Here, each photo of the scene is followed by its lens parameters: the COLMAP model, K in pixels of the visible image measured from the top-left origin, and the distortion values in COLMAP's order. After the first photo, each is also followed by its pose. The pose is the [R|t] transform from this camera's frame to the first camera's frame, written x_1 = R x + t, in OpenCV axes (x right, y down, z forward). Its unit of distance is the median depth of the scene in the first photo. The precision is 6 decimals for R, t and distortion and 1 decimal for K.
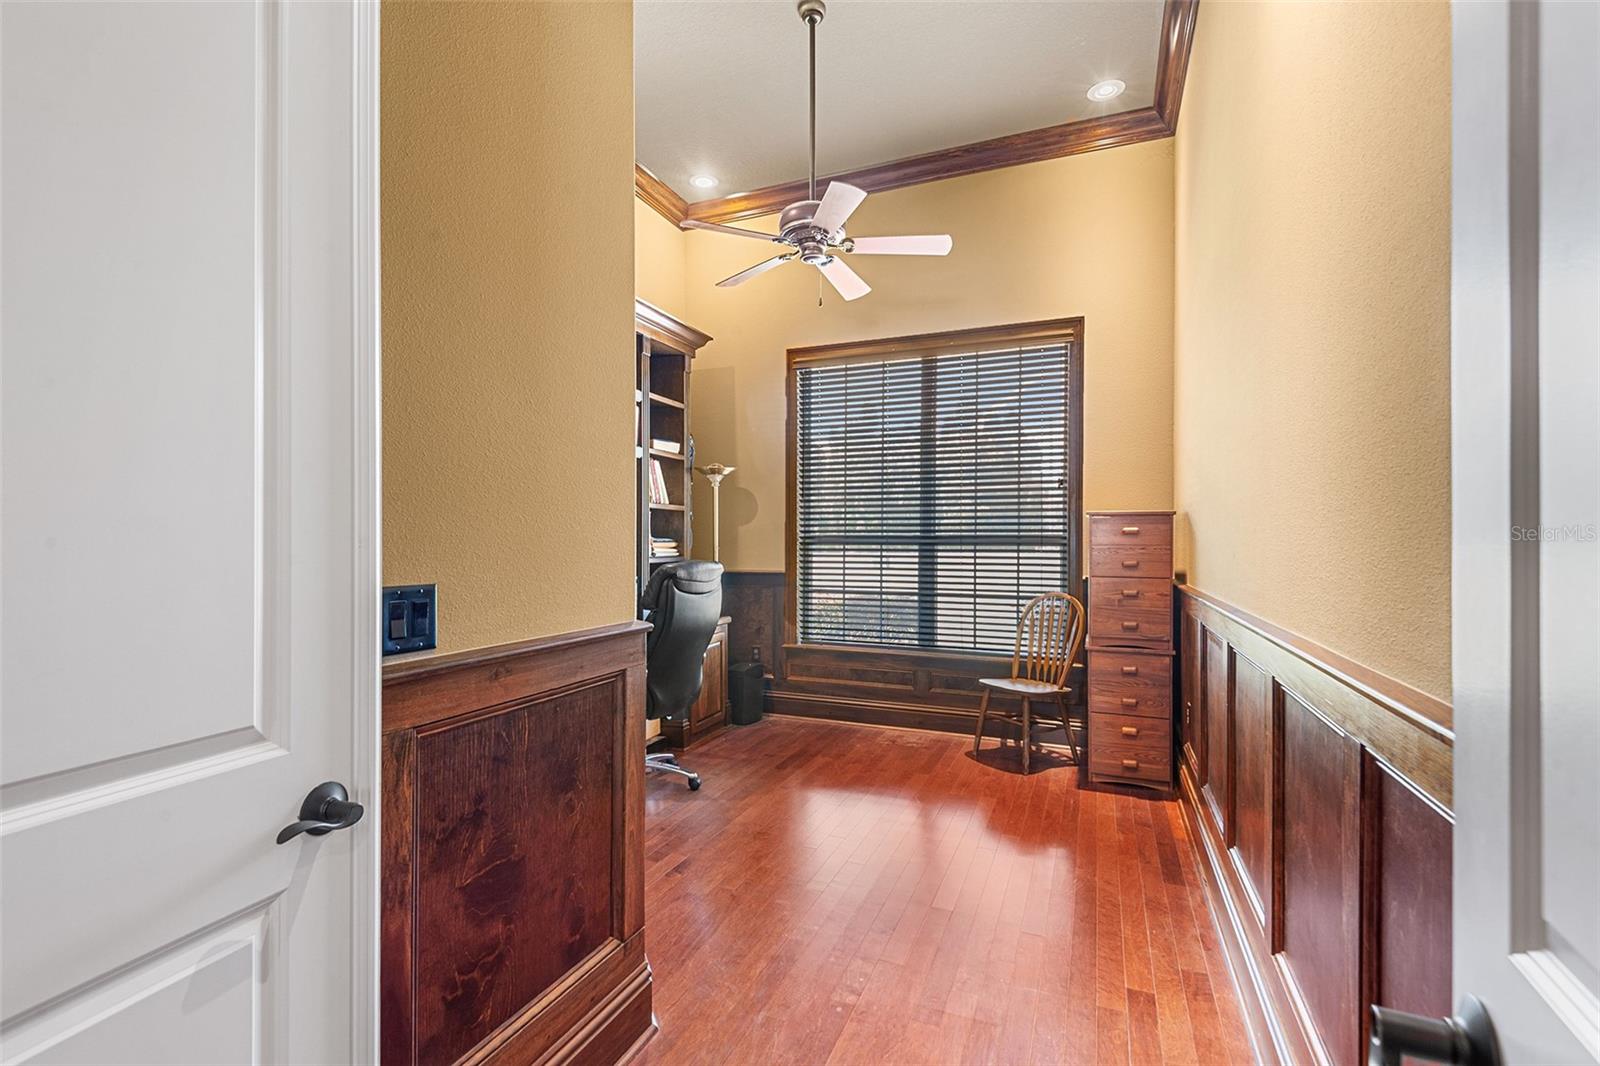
lens RADIAL K [[732.8, 0, 782.8], [0, 732.8, 533.2], [0, 0, 1]] dist [0.025339, -0.011932]
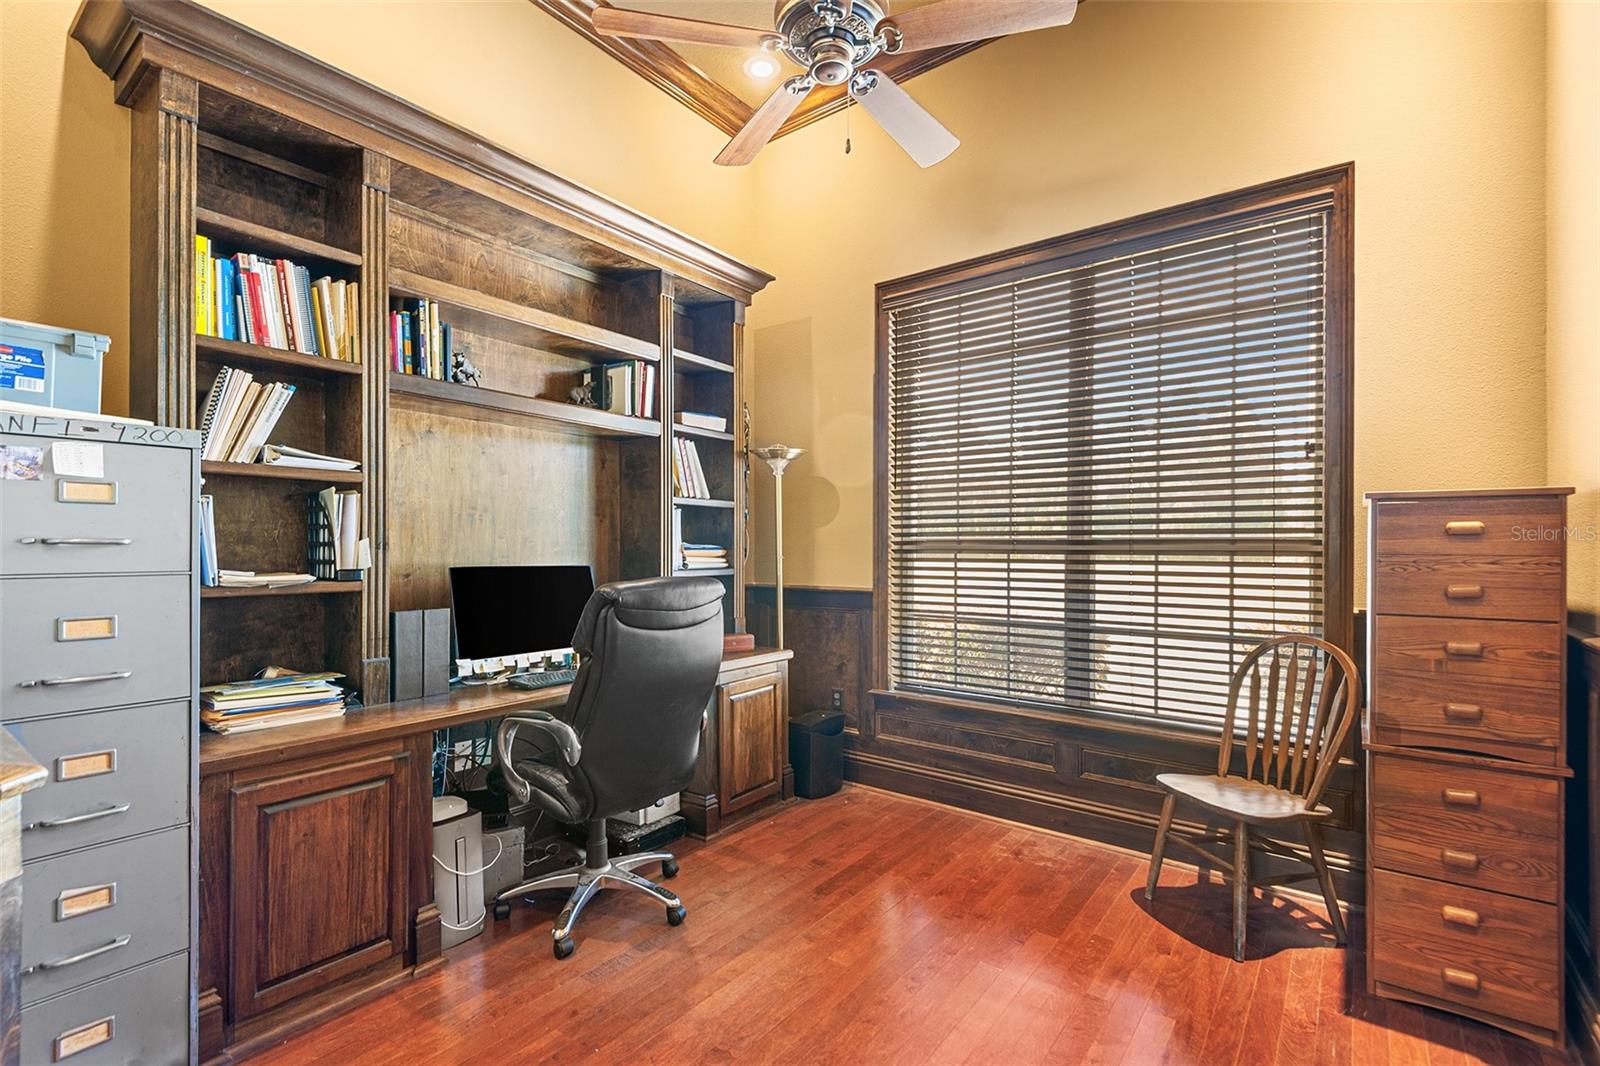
lens RADIAL K [[732.8, 0, 787.1], [0, 732.8, 543.1], [0, 0, 1]] dist [0.025339, -0.011932]
pose [[0.967652, -0.001963, -0.252283, 0.118493], [0.003614, 0.999975, 0.006084, 0.001426], [0.252264, -0.006799, 0.967634, 0.311128]]
